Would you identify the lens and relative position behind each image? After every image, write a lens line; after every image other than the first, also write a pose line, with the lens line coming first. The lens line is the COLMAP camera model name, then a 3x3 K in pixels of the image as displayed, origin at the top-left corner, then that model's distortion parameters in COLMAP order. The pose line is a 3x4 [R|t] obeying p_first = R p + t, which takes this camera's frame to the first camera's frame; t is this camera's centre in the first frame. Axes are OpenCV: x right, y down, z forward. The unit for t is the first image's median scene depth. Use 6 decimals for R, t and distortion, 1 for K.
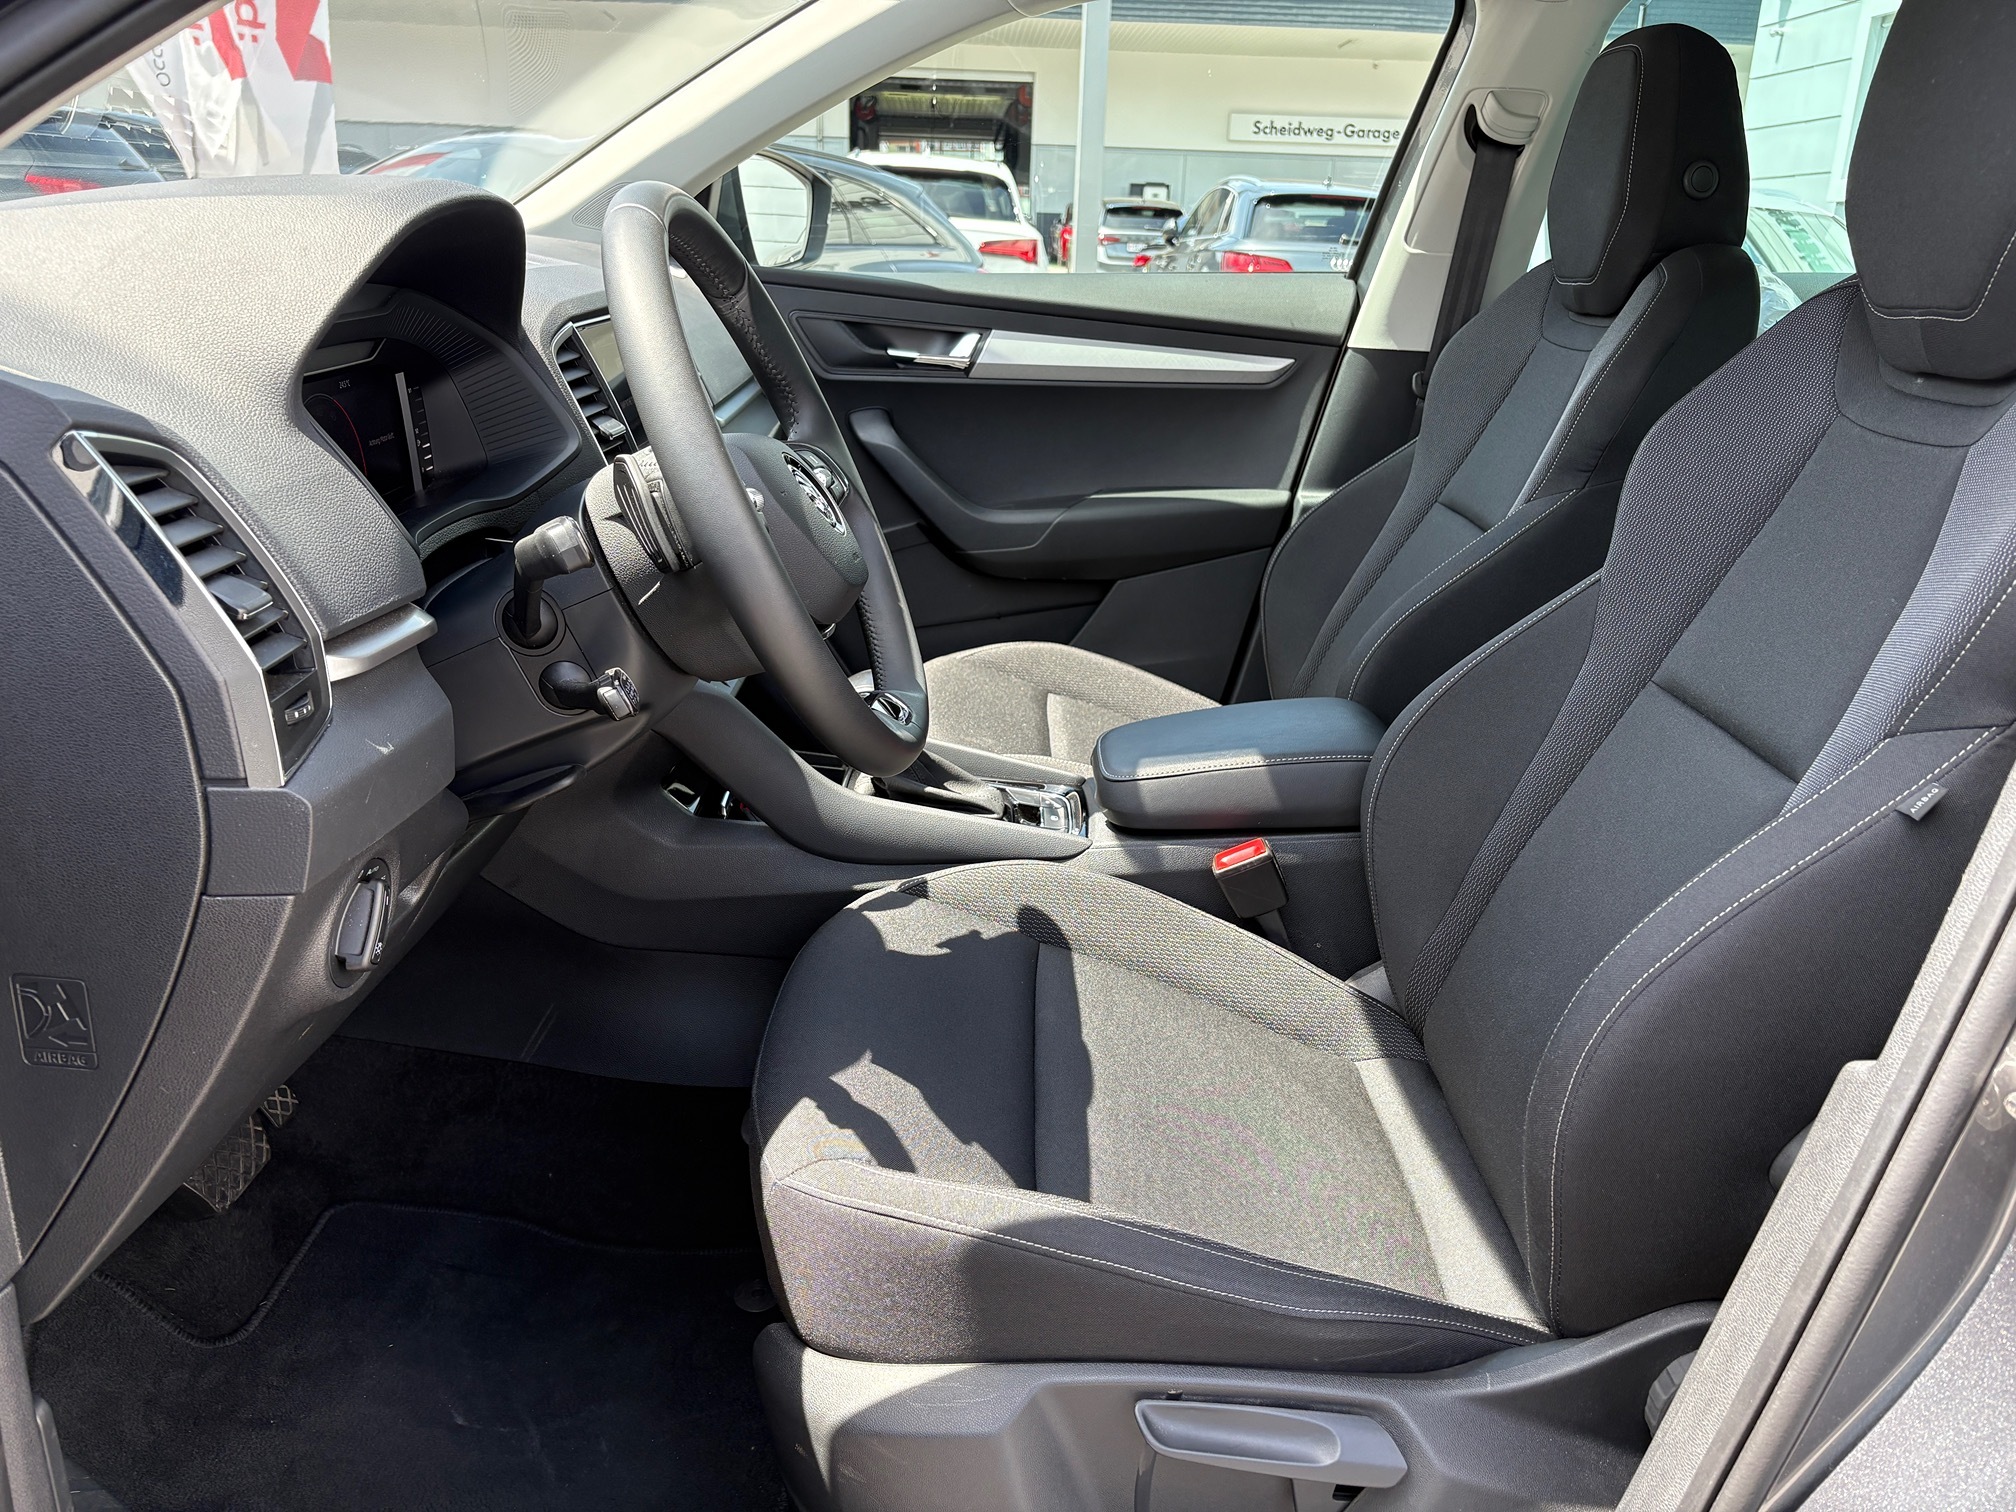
lens RADIAL K [[1561.4, 0, 1008.1], [0, 1561.4, 783.1], [0, 0, 1]] dist [0.003061, -0.000654]
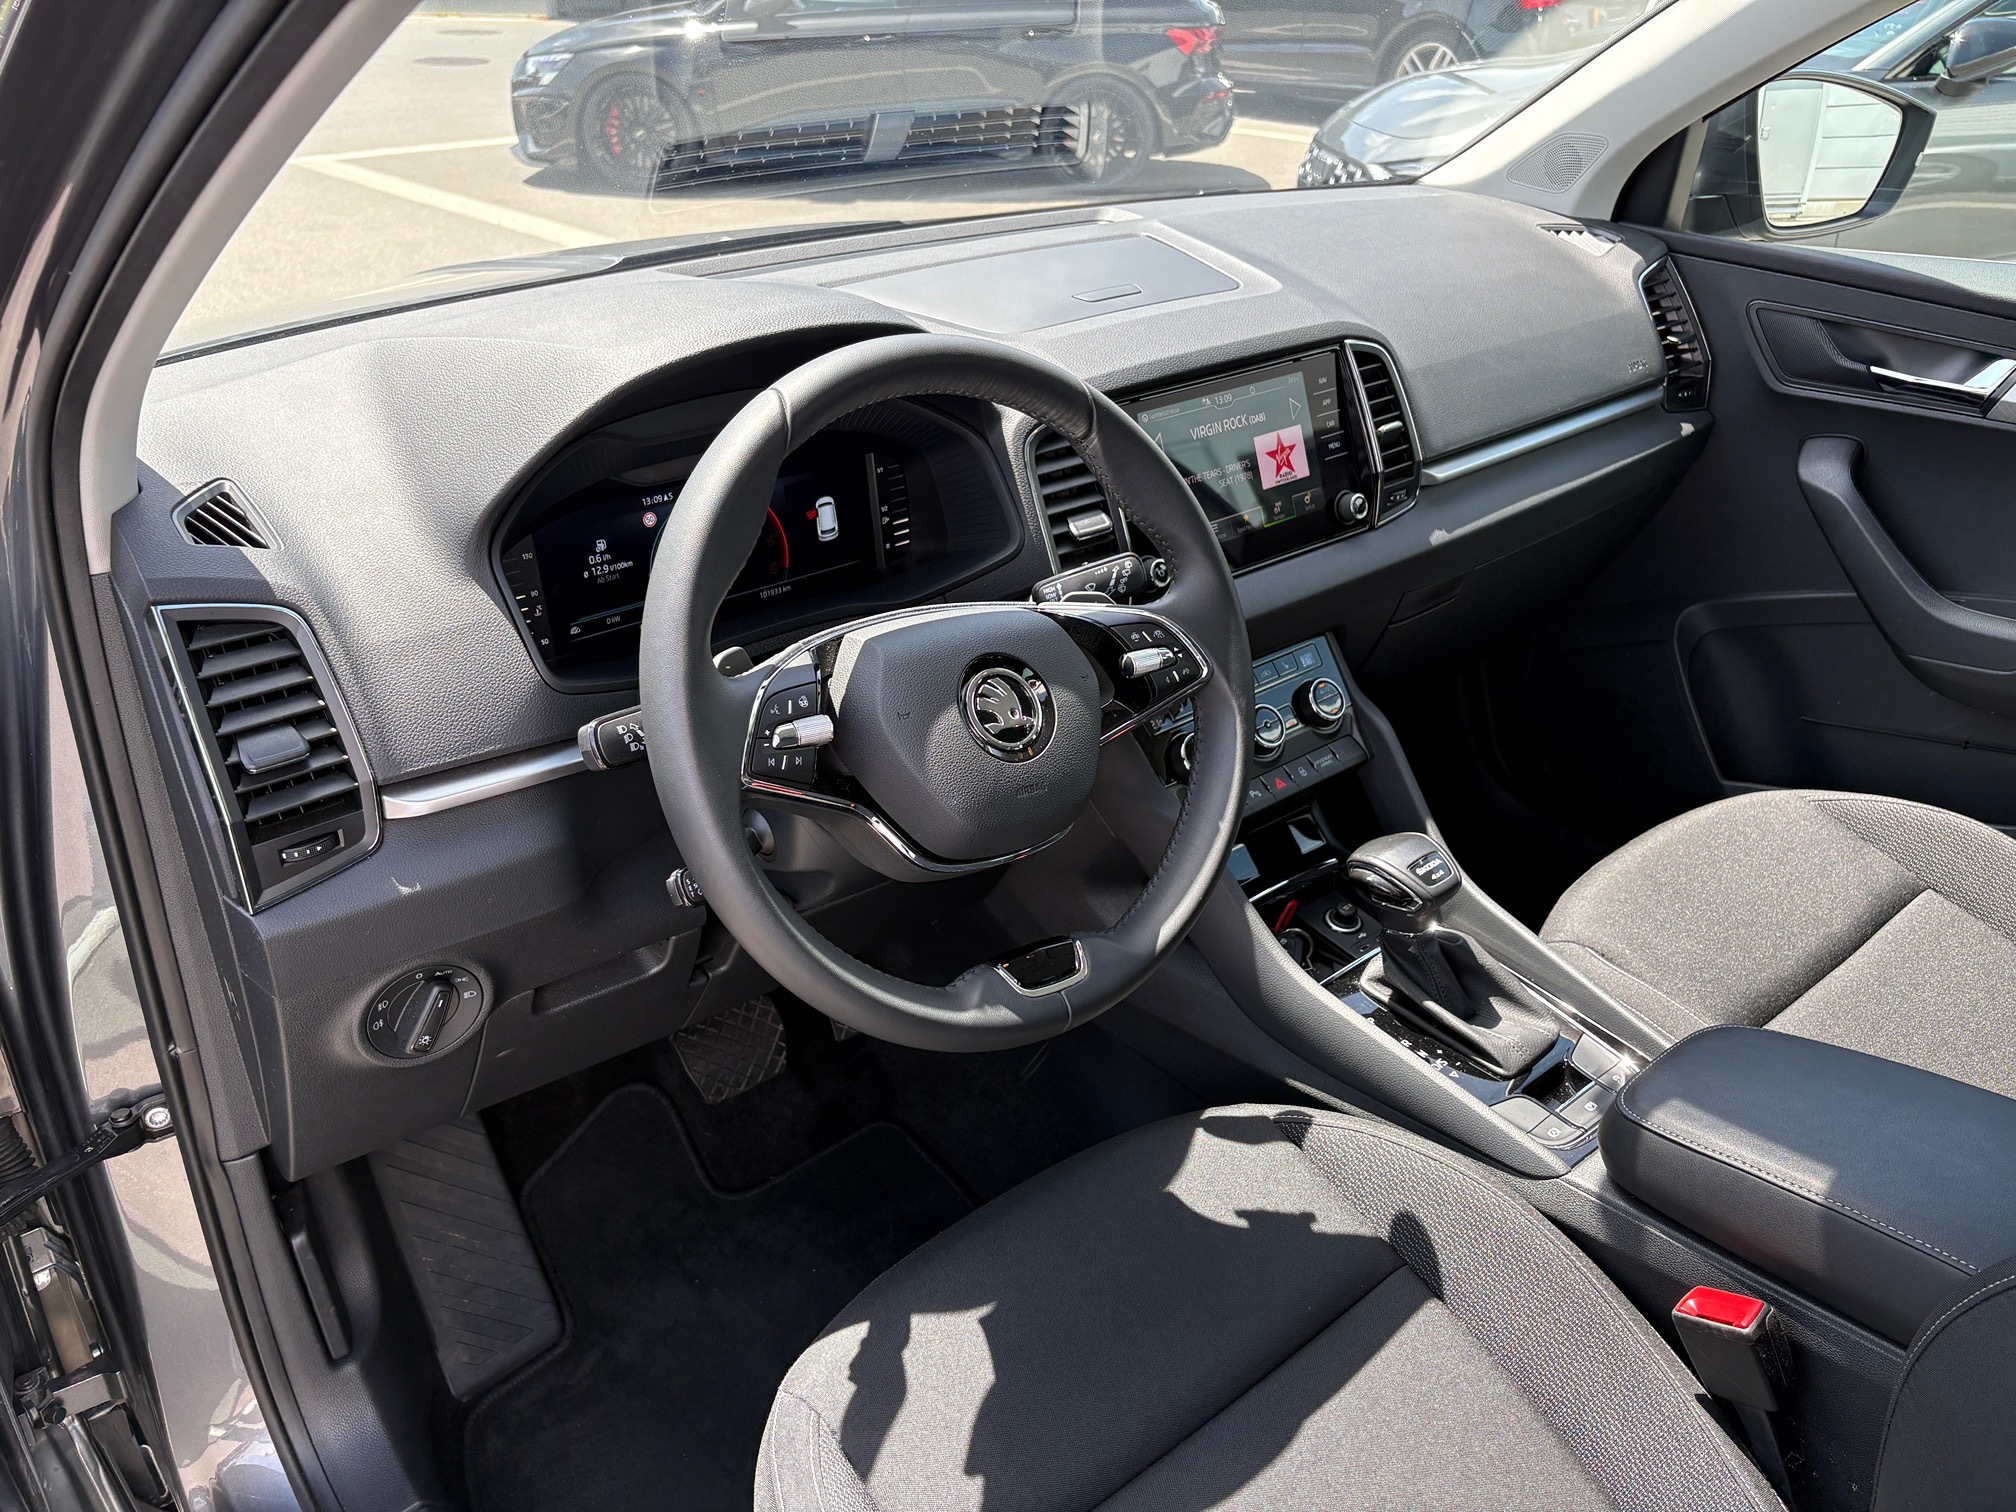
lens RADIAL K [[1535.8, 0, 1008.0], [0, 1535.8, 756.0], [0, 0, 1]] dist [0.085728, -0.101964]
pose [[0.625849, 0.312291, -0.714693, 0.374422], [-0.223295, 0.949726, 0.219453, -0.267263], [0.747296, 0.022243, 0.664119, 0.345166]]
